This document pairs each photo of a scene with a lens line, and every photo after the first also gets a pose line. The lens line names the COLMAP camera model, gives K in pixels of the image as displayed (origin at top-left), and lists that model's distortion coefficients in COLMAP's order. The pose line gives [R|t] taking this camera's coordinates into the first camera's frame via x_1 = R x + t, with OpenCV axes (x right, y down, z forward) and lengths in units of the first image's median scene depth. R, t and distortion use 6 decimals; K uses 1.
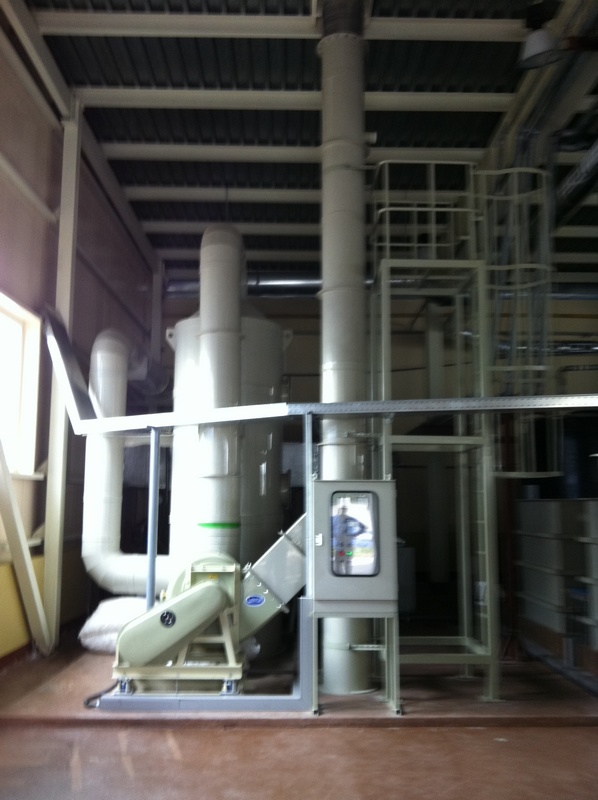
lens RADIAL K [[761.4, 0, 299.0], [0, 761.4, 400.0], [0, 0, 1]] dist [0.014205, -0.034808]
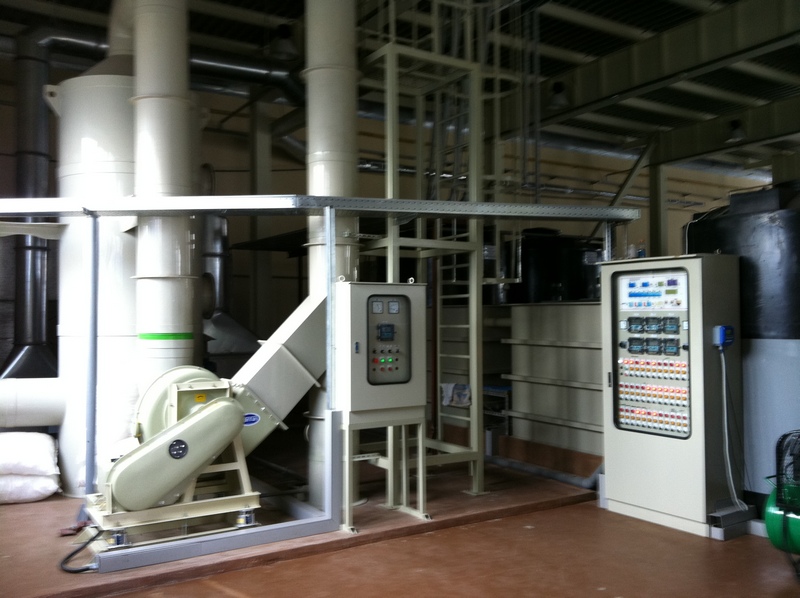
lens RADIAL K [[751.1, 0, 400.0], [0, 751.1, 299.0], [0, 0, 1]] dist [0.048176, -0.011617]
pose [[0.848727, 0.004710, 0.528811, -0.397730], [-0.063354, 0.993664, 0.092829, 0.038444], [-0.525023, -0.112289, 0.843648, 0.214535]]
